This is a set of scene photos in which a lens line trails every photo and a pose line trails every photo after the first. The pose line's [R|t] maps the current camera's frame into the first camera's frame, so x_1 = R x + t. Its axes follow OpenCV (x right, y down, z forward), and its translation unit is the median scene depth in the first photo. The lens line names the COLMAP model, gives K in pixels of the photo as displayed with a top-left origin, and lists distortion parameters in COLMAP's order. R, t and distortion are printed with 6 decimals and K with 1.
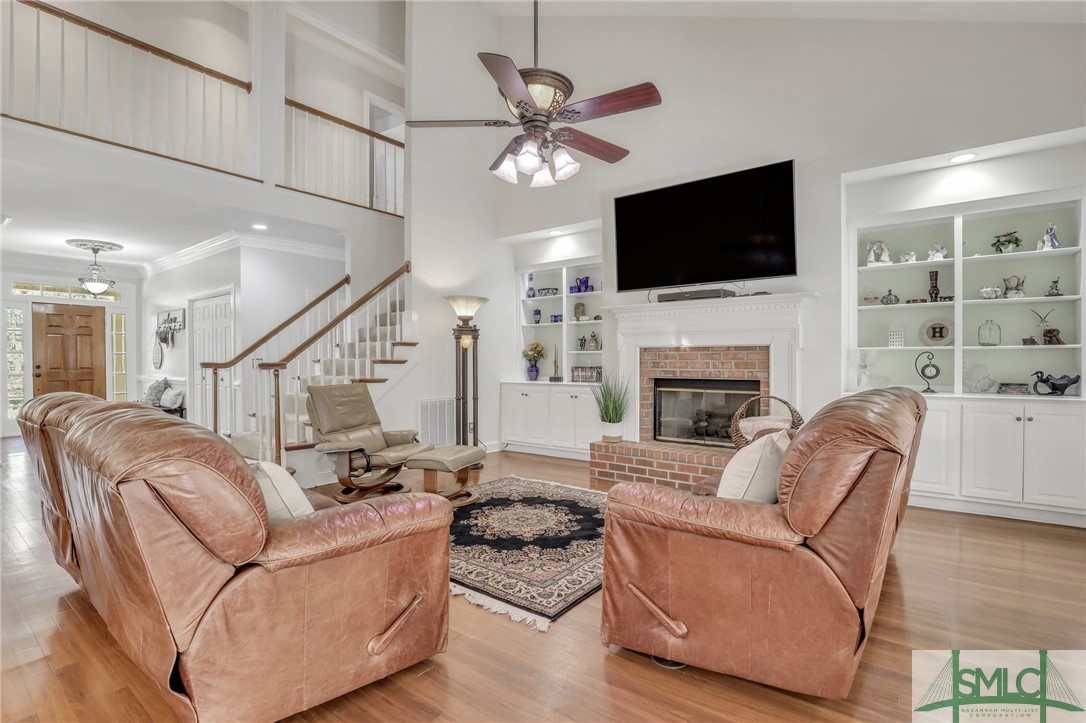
lens RADIAL K [[516.6, 0, 534.5], [0, 516.6, 363.5], [0, 0, 1]] dist [-0.032656, -0.000021]
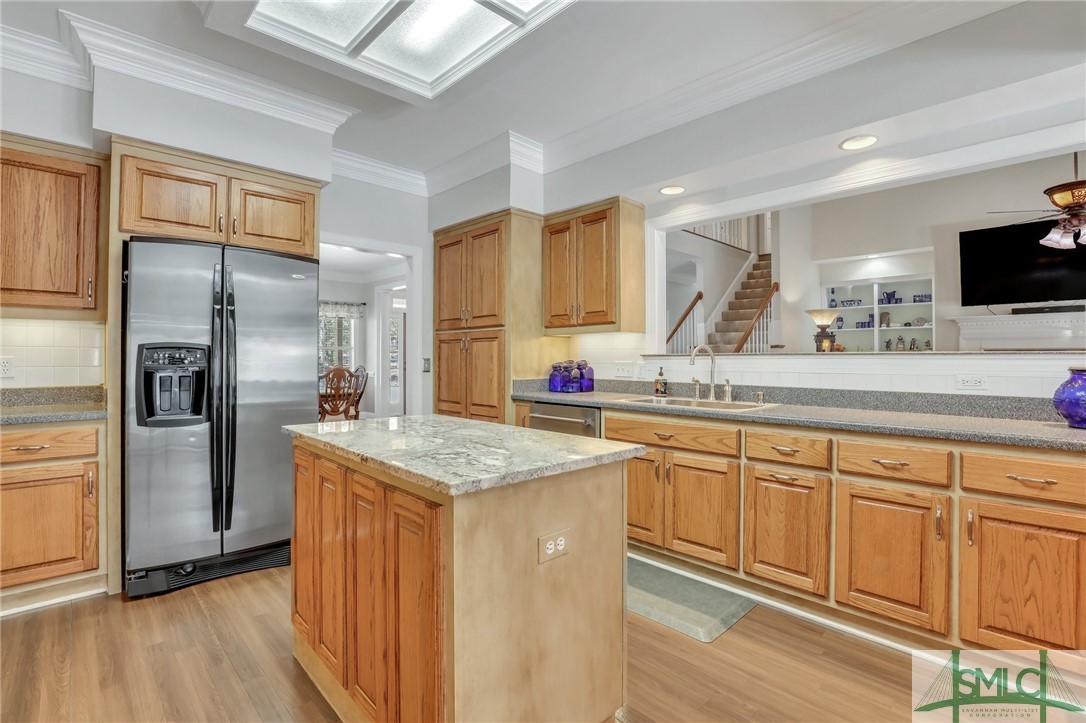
lens RADIAL K [[497.2, 0, 551.4], [0, 497.2, 349.9], [0, 0, 1]] dist [-0.031523, 0.006056]
pose [[0.992125, -0.001718, -0.125243, -0.838791], [-0.000811, 0.999797, -0.020138, -0.005876], [0.125252, 0.020081, 0.991922, -0.381244]]
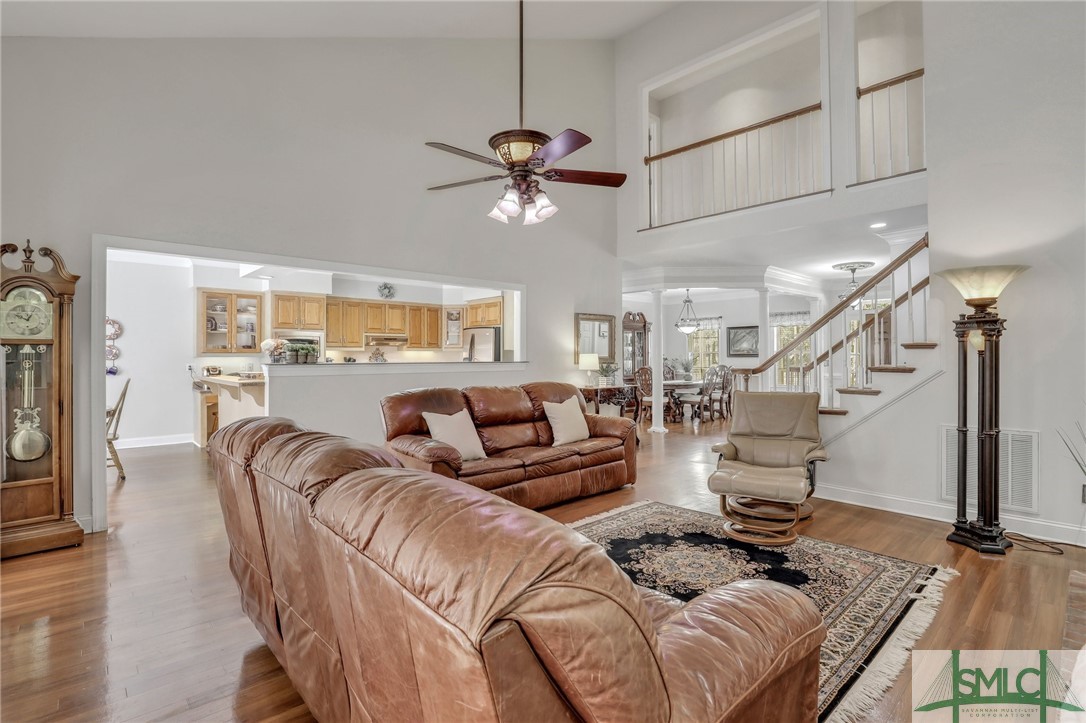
lens RADIAL K [[516.6, 0, 534.5], [0, 516.6, 363.5], [0, 0, 1]] dist [-0.032656, -0.000021]
pose [[-0.163928, 0.009802, -0.986424, 0.692242], [-0.003543, 0.999938, 0.010525, -0.023222], [0.986466, 0.005220, -0.163884, 0.740873]]
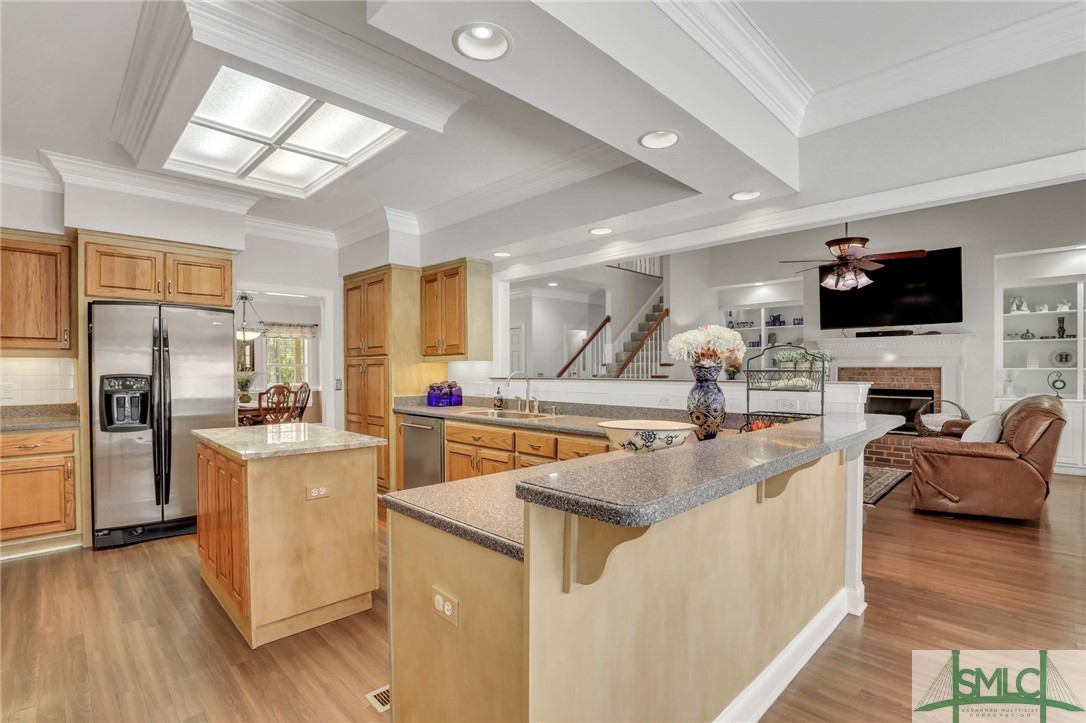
lens RADIAL K [[504.0, 0, 542.8], [0, 504.0, 372.0], [0, 0, 1]] dist [-0.029926, 0.005708]
pose [[0.993013, -0.002365, -0.117978, -0.553497], [0.002748, 0.999991, 0.003083, -0.029311], [0.117970, -0.003386, 0.993011, -0.612945]]
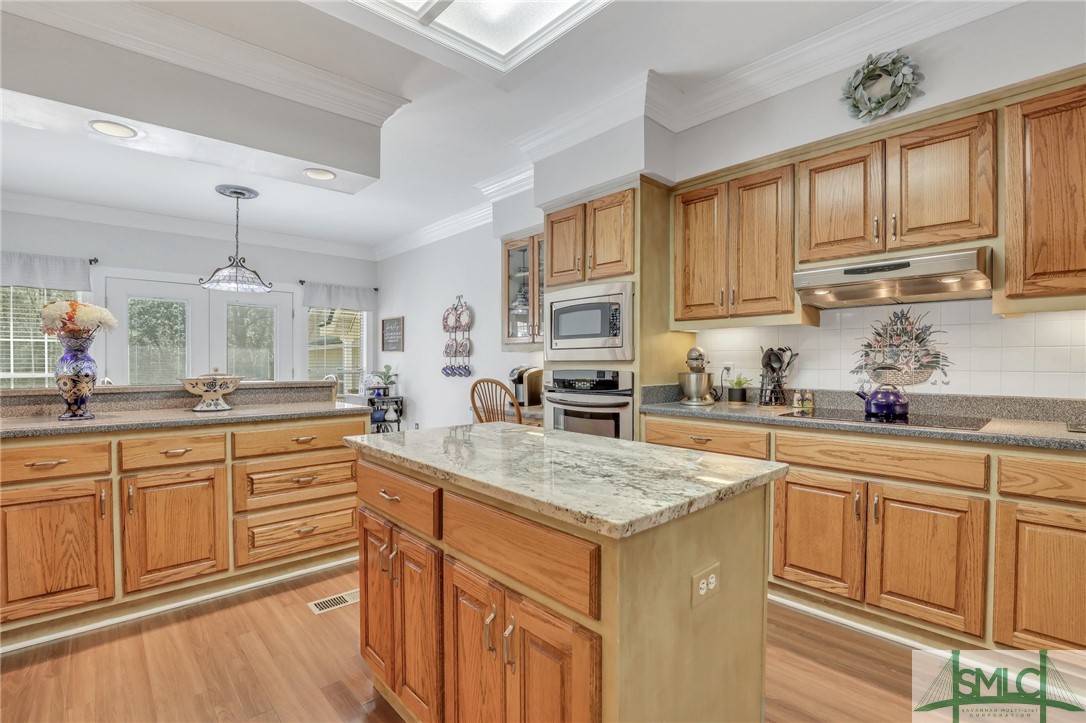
lens RADIAL K [[504.0, 0, 542.8], [0, 504.0, 372.0], [0, 0, 1]] dist [-0.029926, 0.005708]
pose [[-0.987876, -0.003710, 0.155204, -1.045986], [0.000221, 0.999680, 0.025300, -0.008370], [-0.155248, 0.025028, -0.987558, 0.360679]]
